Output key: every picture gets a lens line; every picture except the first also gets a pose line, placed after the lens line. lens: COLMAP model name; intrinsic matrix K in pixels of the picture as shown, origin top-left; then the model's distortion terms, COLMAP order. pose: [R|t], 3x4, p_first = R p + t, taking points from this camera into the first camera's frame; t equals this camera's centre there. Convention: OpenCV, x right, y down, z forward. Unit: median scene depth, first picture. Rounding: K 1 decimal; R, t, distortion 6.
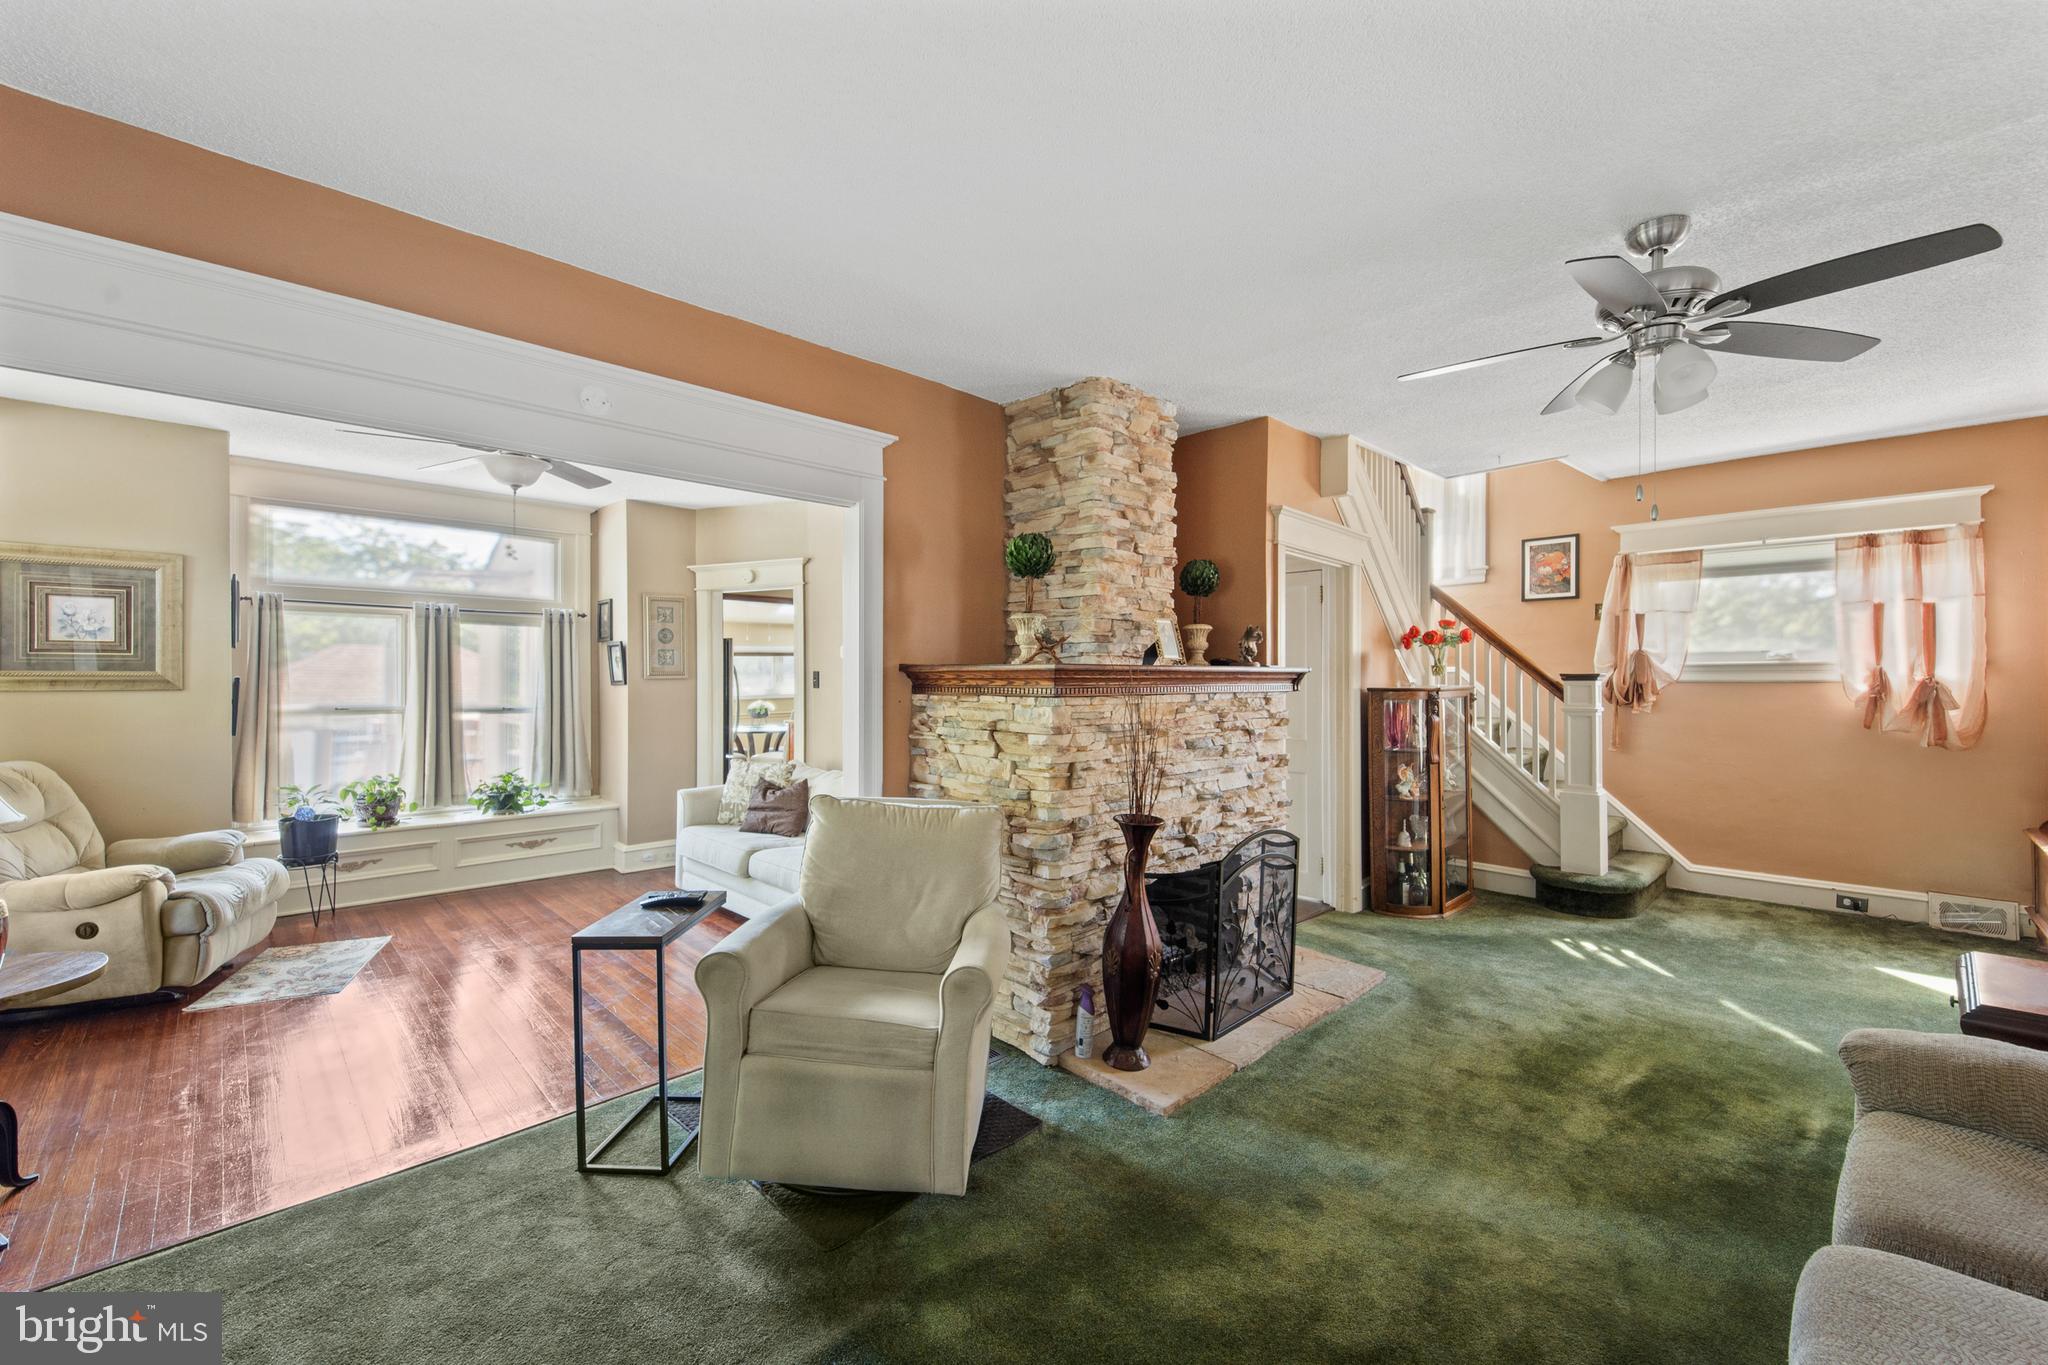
lens RADIAL K [[806.0, 0, 1024.5], [0, 806.0, 668.0], [0, 0, 1]] dist [0.018709, -0.014754]
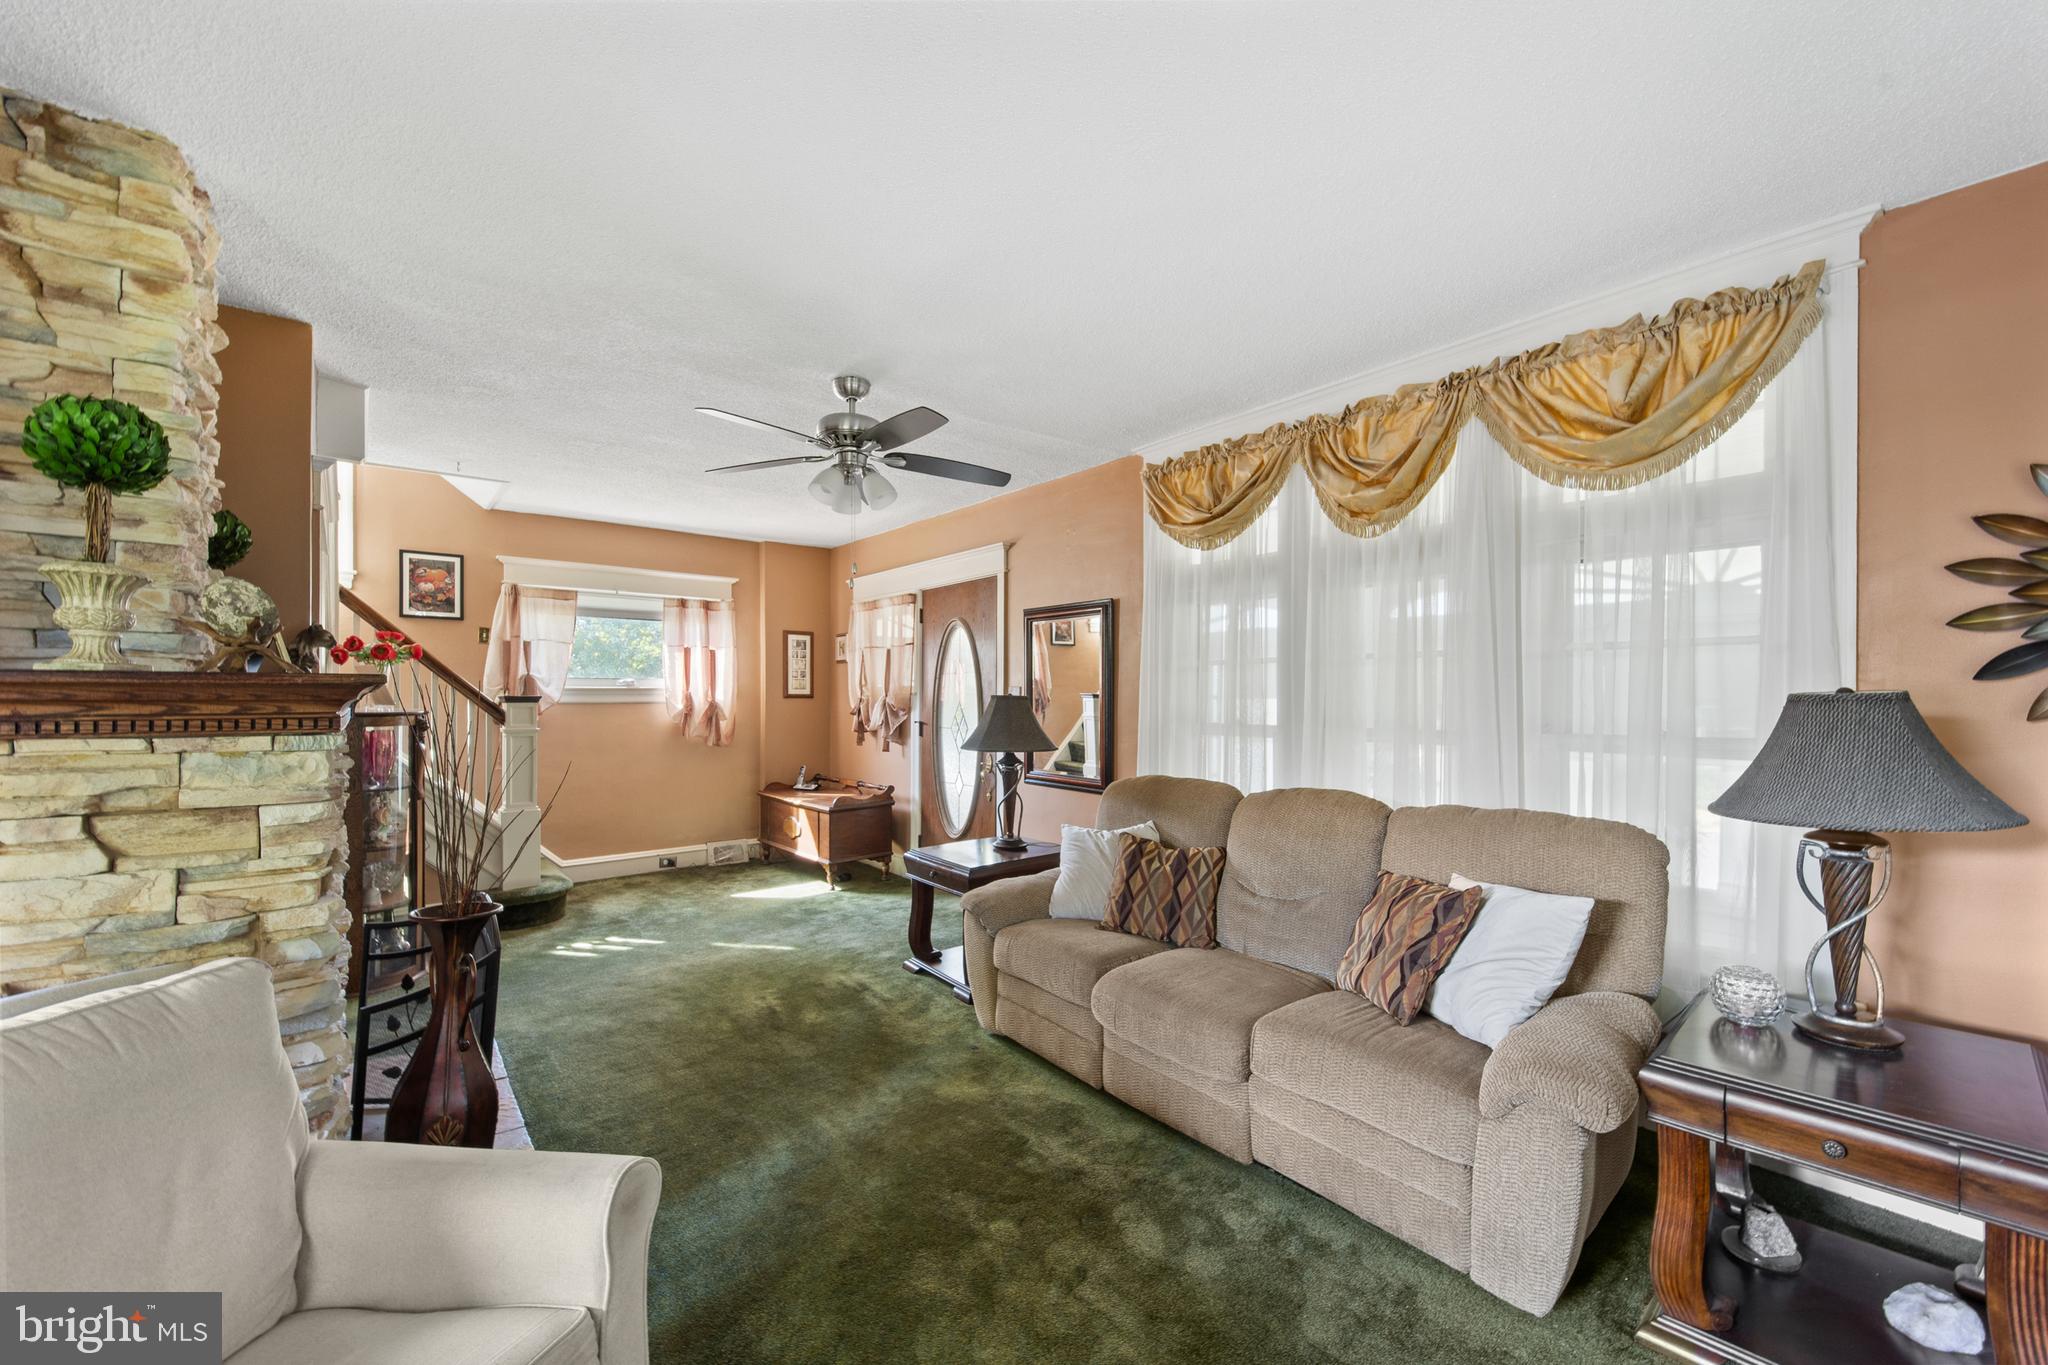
lens RADIAL K [[787.7, 0, 1024.0], [0, 787.7, 682.5], [0, 0, 1]] dist [0.000192, -0.004004]
pose [[0.082413, 0.021446, 0.996367, -0.290623], [-0.010661, 0.999730, -0.020636, 0.004599], [-0.996541, -0.008922, 0.082620, 0.296594]]
